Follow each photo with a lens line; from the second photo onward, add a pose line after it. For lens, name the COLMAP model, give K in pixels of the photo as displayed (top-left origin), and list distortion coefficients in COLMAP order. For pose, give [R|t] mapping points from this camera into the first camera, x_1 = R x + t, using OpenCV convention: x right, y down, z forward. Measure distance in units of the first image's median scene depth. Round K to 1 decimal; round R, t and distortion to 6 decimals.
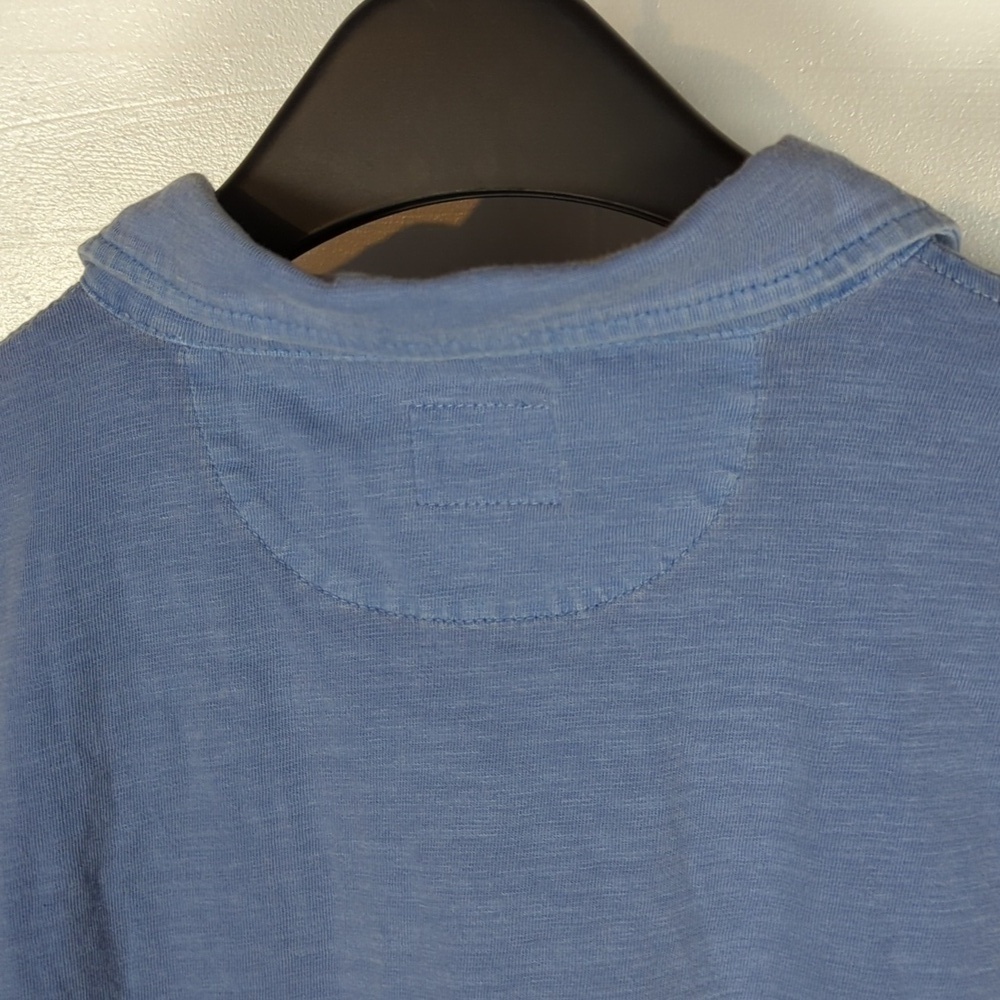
lens RADIAL K [[1637.8, 0, 500.0], [0, 1637.8, 500.0], [0, 0, 1]] dist [0.133749, -0.202121]
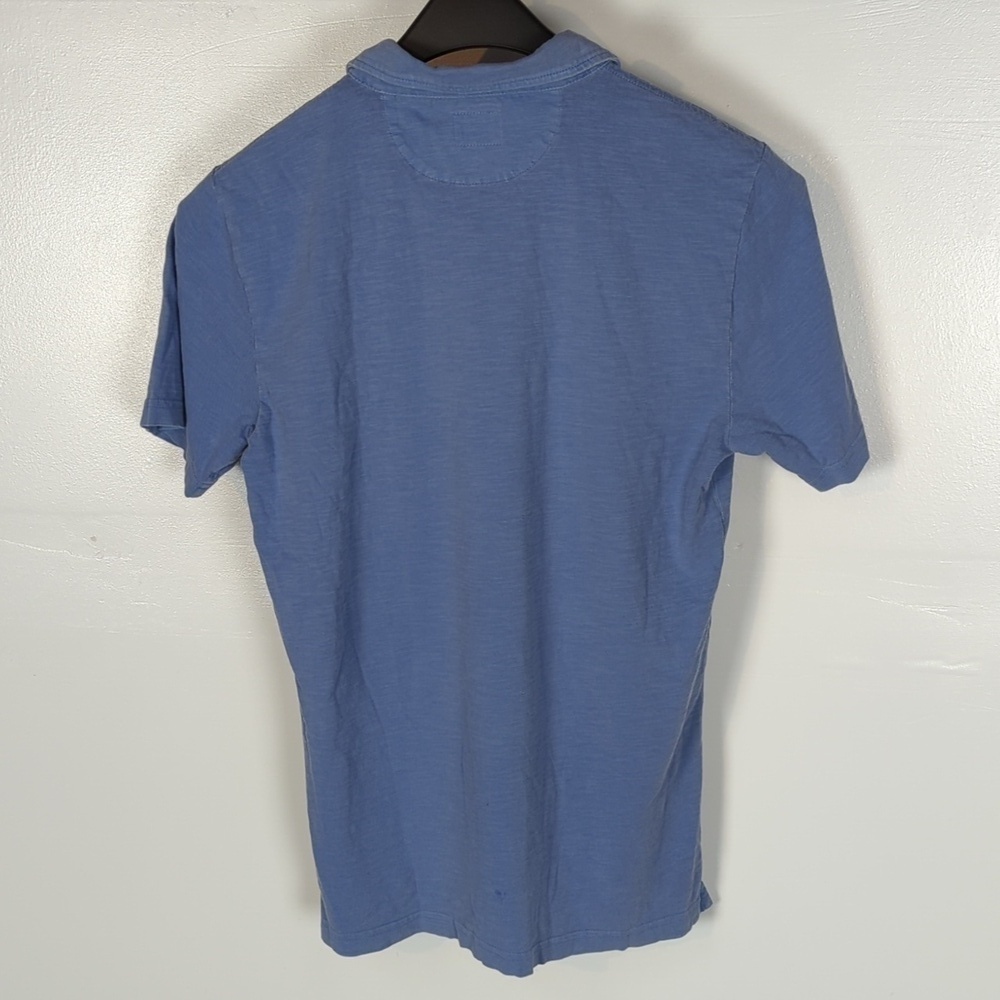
lens RADIAL K [[1637.8, 0, 500.0], [0, 1637.8, 500.0], [0, 0, 1]] dist [0.133749, -0.202121]
pose [[0.998053, 0.001868, 0.062339, -0.163569], [-0.003562, 0.999627, 0.027070, 0.609825], [-0.062265, -0.027239, 0.997688, -2.243490]]
